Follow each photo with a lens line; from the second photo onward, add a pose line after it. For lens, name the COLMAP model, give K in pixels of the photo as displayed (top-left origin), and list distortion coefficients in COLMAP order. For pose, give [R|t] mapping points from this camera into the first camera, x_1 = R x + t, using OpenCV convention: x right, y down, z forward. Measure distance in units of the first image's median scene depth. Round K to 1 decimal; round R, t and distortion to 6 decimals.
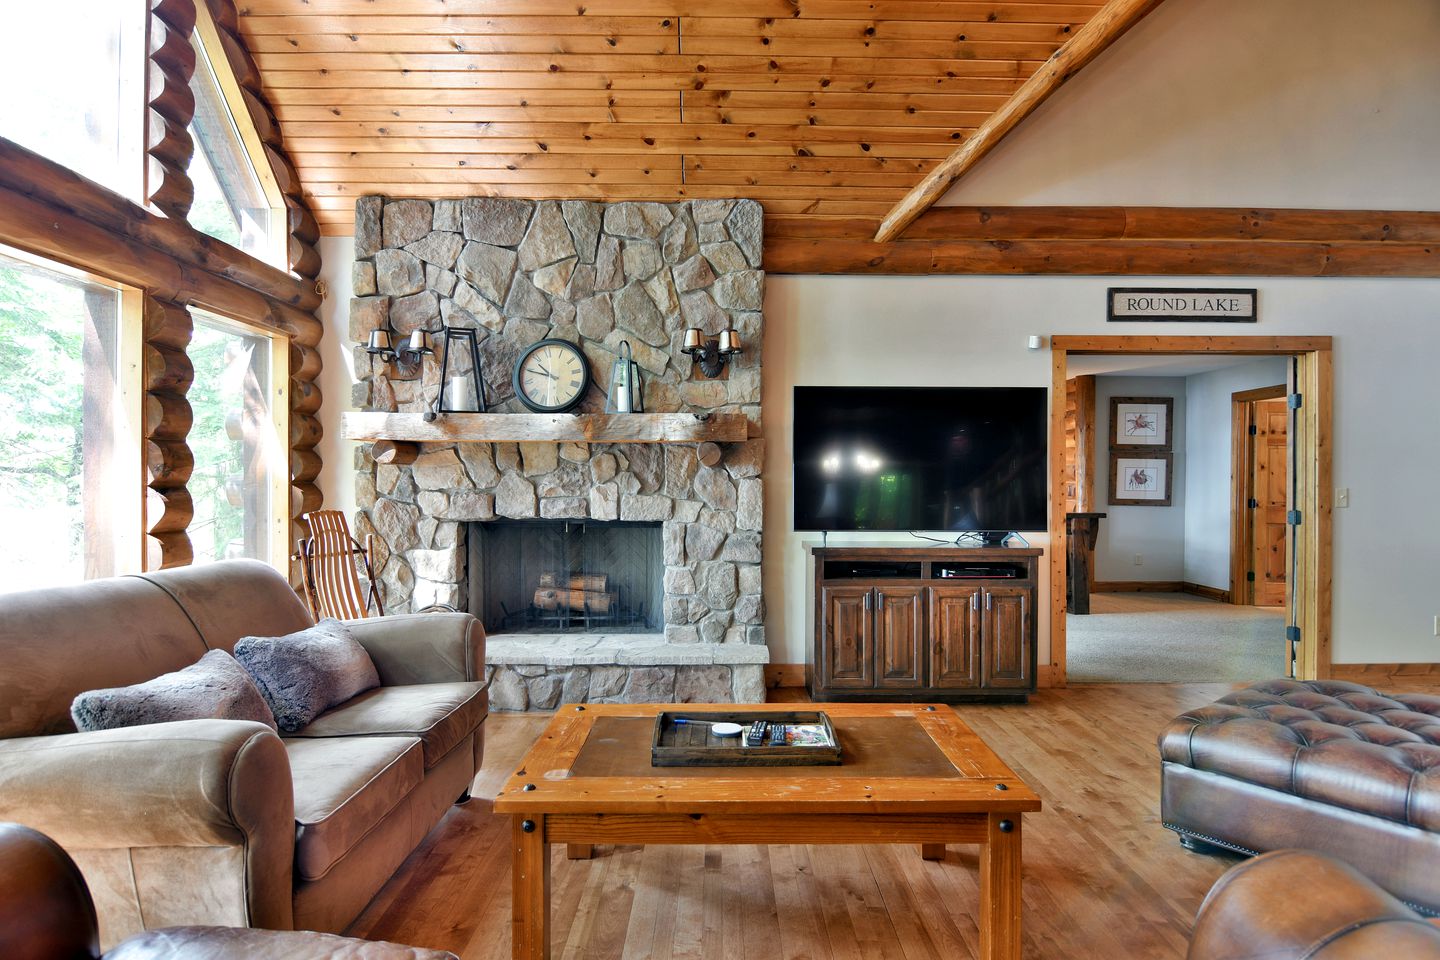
lens RADIAL K [[749.1, 0, 722.2], [0, 749.1, 482.6], [0, 0, 1]] dist [-0.001193, -0.000549]
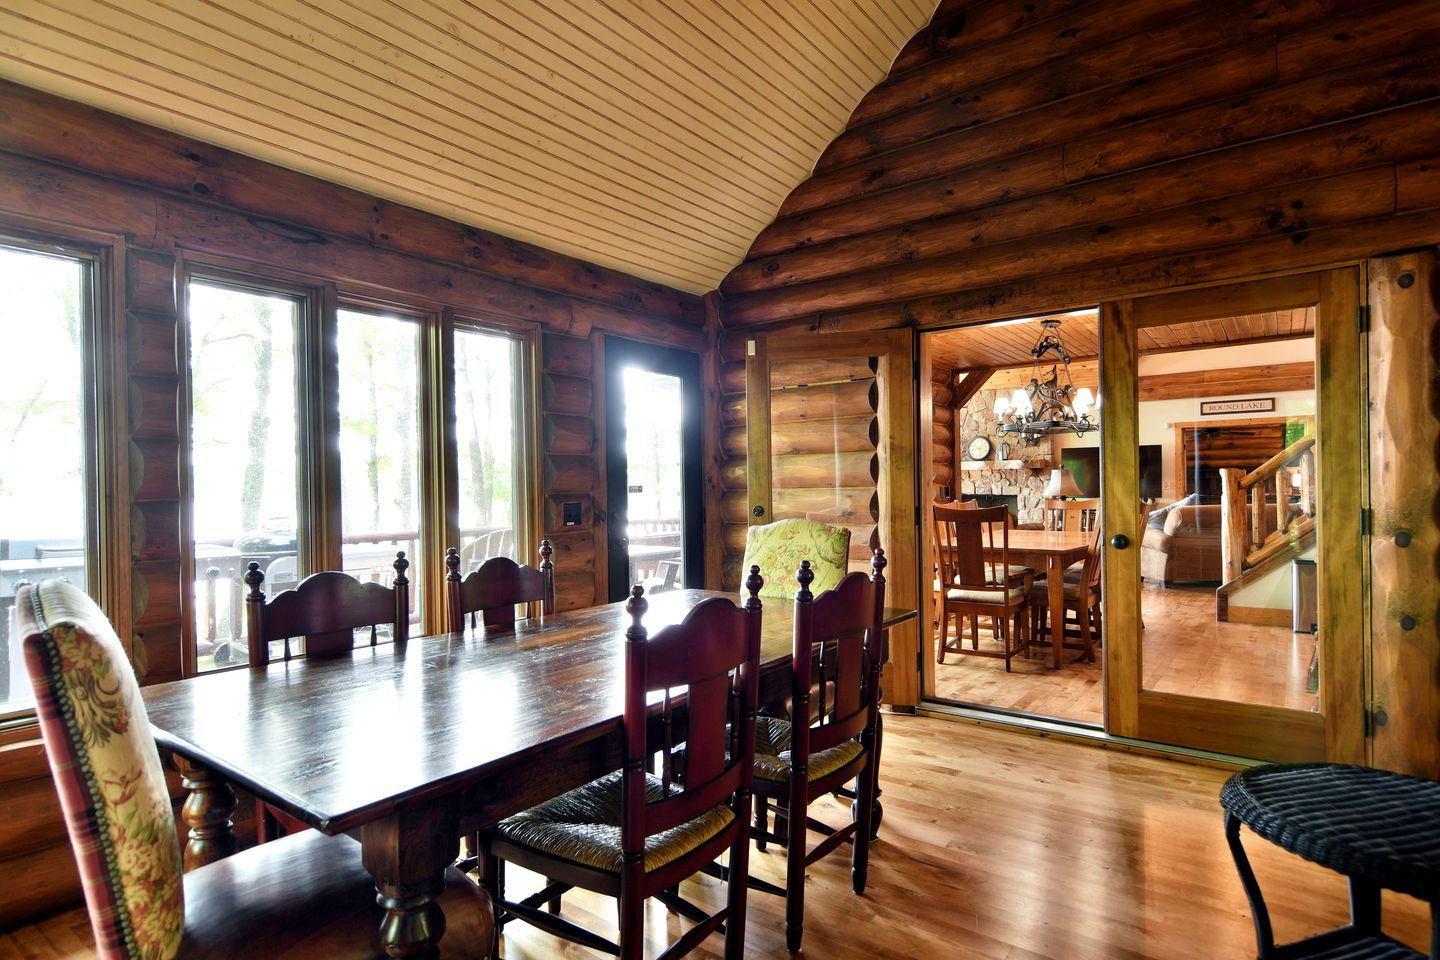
lens RADIAL K [[749.1, 0, 722.5], [0, 749.1, 484.3], [0, 0, 1]] dist [-0.001193, -0.000549]
pose [[0.793352, -0.013050, -0.608624, 0.806087], [0.018255, 0.999831, 0.002358, -0.019847], [0.608490, -0.012981, 0.793455, -2.082794]]
